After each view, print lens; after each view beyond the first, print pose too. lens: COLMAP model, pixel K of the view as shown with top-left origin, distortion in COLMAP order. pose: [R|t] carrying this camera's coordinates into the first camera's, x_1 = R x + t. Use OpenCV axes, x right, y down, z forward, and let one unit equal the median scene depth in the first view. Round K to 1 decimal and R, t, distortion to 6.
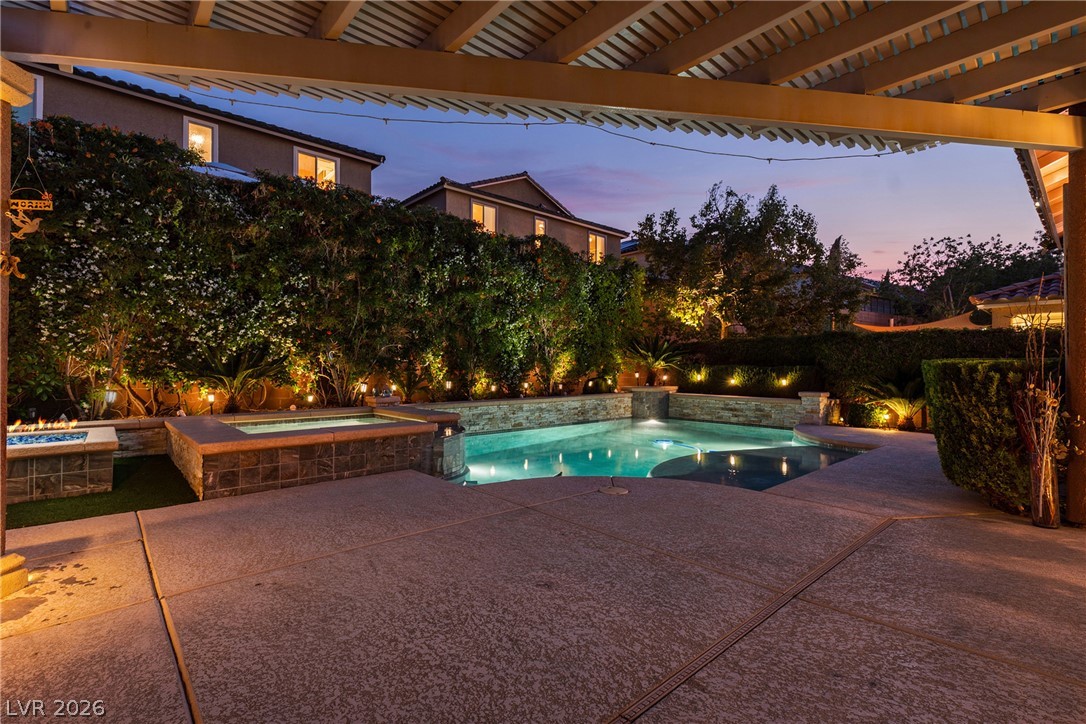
lens RADIAL K [[487.6, 0, 543.7], [0, 487.6, 364.1], [0, 0, 1]] dist [0.008653, -0.000475]
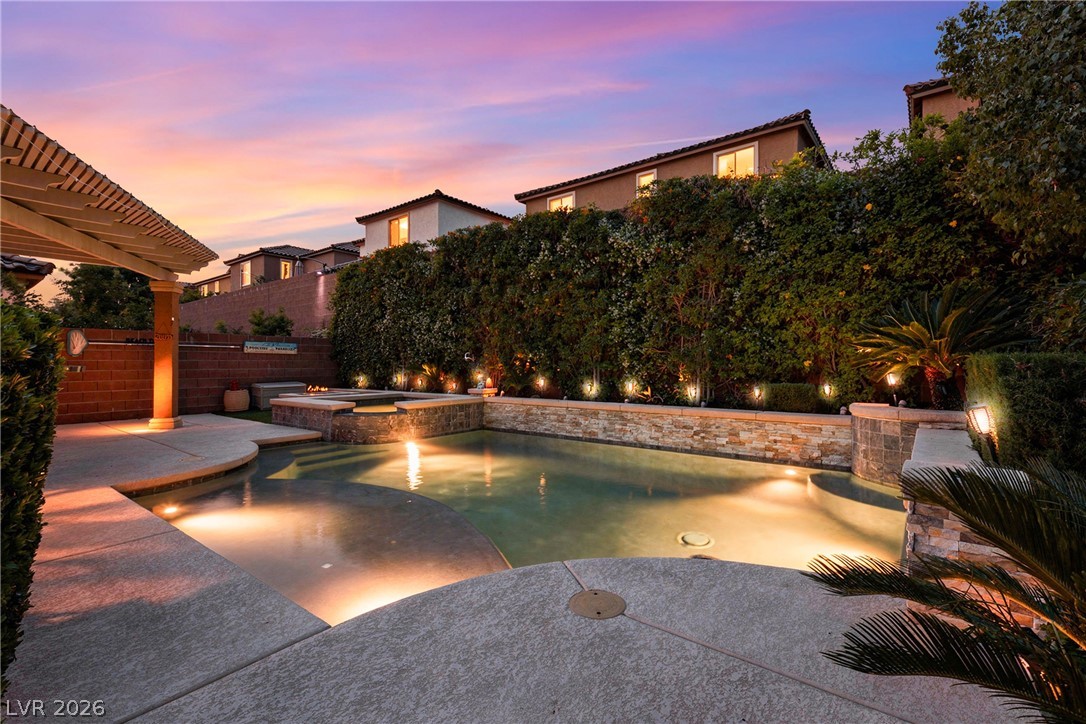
lens RADIAL K [[487.6, 0, 544.8], [0, 487.6, 364.4], [0, 0, 1]] dist [0.008653, -0.000475]
pose [[0.175620, -0.008463, -0.984422, 0.612924], [0.007914, 0.999943, -0.007184, 0.014631], [0.984426, -0.006529, 0.175677, 0.689136]]
